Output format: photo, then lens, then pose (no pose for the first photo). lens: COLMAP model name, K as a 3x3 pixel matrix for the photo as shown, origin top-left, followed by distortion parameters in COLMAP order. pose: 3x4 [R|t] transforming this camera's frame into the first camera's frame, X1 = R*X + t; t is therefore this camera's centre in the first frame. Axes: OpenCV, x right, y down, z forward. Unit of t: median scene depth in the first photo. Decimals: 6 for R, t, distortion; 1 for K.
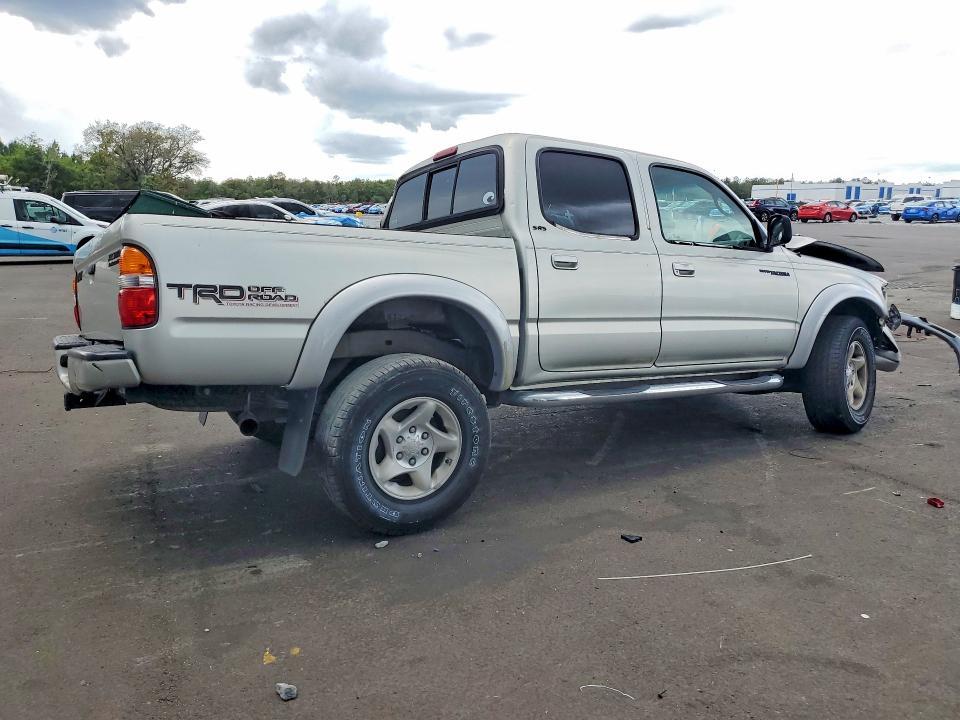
lens RADIAL K [[748.6, 0, 480.0], [0, 748.6, 360.0], [0, 0, 1]] dist [-0.006743, -0.017758]
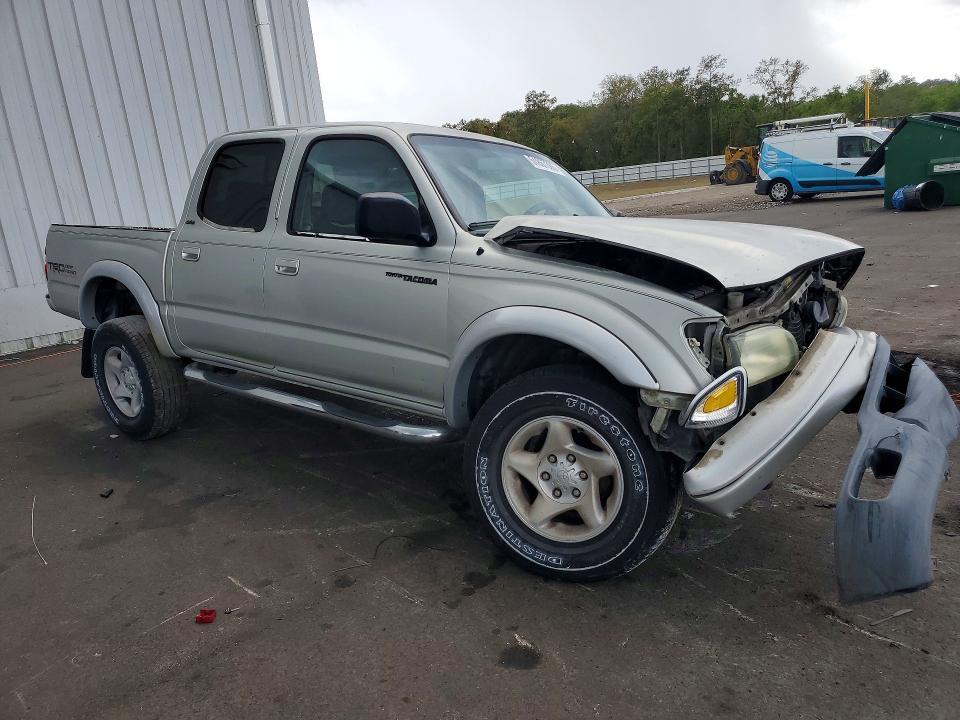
lens RADIAL K [[748.6, 0, 480.0], [0, 748.6, 360.0], [0, 0, 1]] dist [-0.006743, -0.017758]
pose [[0.337066, 0.188772, -0.922362, 0.958093], [-0.095568, 0.981492, 0.165950, -0.147285], [0.936618, 0.032213, 0.348868, 0.747445]]
